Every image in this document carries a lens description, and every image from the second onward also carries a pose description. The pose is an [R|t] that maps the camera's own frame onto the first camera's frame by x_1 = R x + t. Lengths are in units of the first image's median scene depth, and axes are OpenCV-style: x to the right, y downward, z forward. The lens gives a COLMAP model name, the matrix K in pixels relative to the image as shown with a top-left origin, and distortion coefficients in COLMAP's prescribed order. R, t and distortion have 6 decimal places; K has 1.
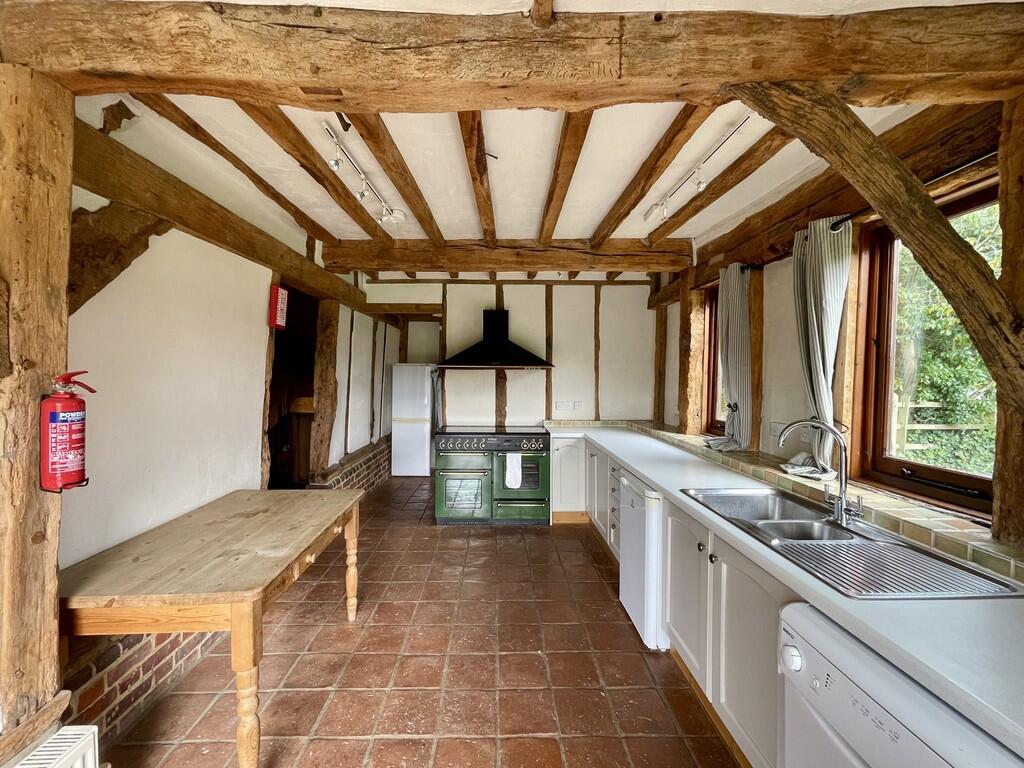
lens RADIAL K [[413.5, 0, 500.4], [0, 413.5, 383.1], [0, 0, 1]] dist [-0.000820, -0.000230]
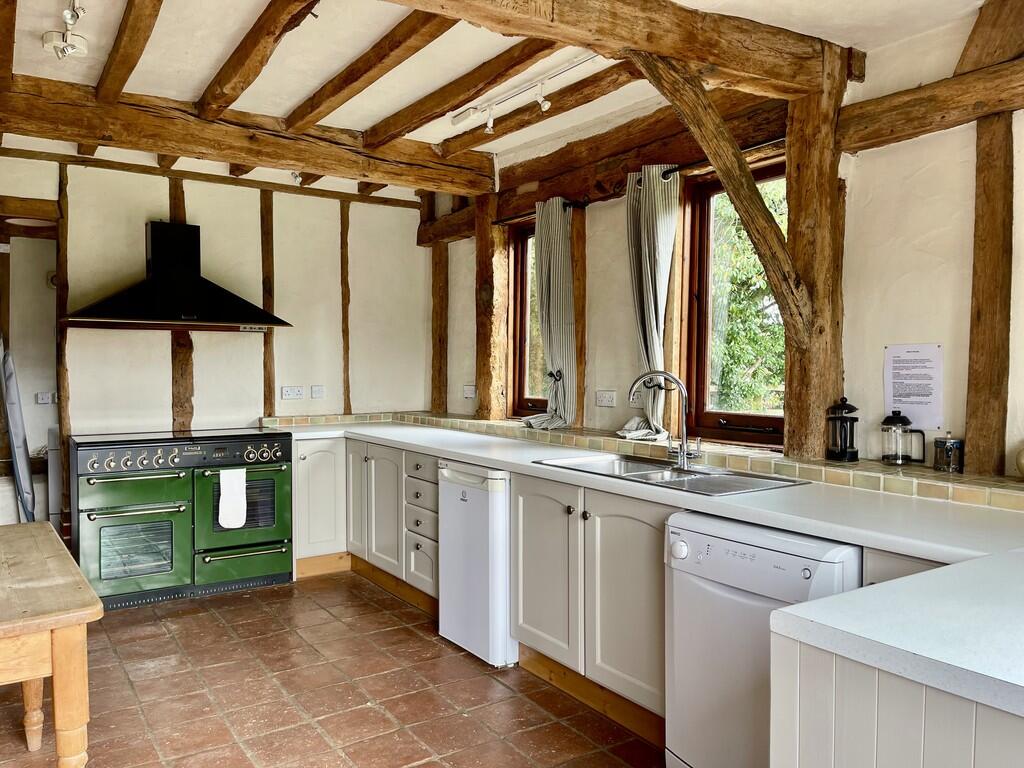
lens RADIAL K [[772.6, 0, 512.0], [0, 772.6, 384.0], [0, 0, 1]] dist [0.072438, -0.097469]
pose [[0.840164, -0.016828, 0.542071, -0.339205], [0.013024, 0.999856, 0.010853, 0.058016], [-0.542175, -0.002058, 0.840263, -0.231906]]
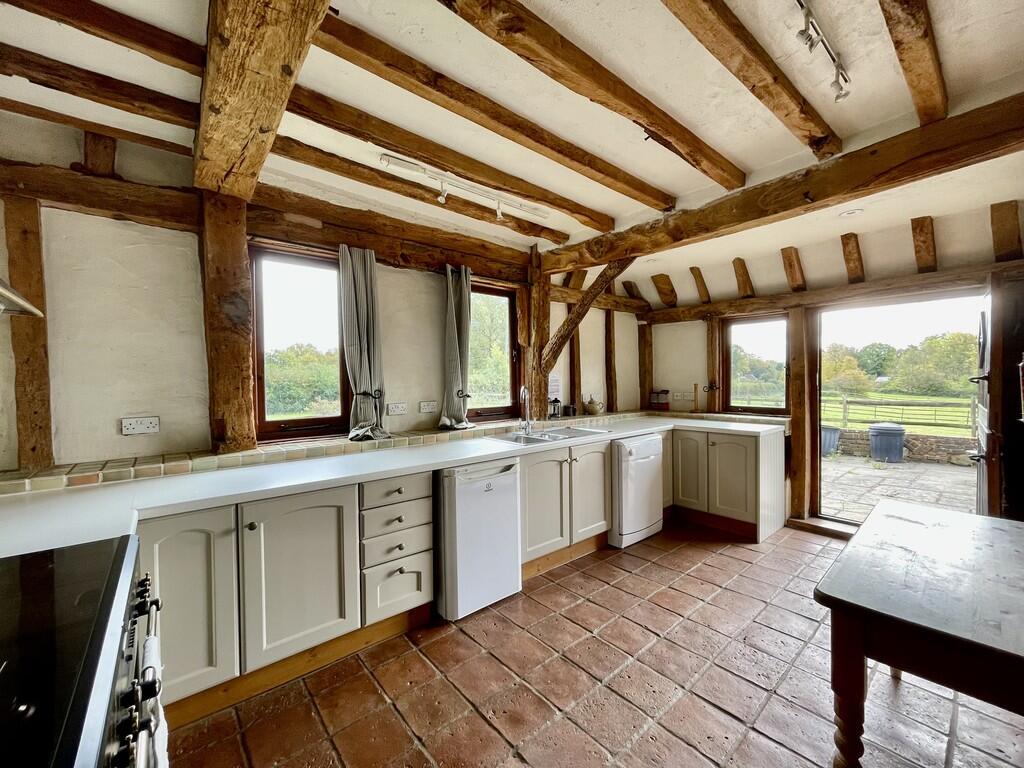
lens RADIAL K [[413.5, 0, 500.4], [0, 413.5, 383.1], [0, 0, 1]] dist [-0.000820, -0.000230]
pose [[-0.616614, -0.010564, 0.787194, -0.424187], [0.023221, 0.999231, 0.031599, 0.006888], [-0.786923, 0.037763, -0.615895, 1.391601]]
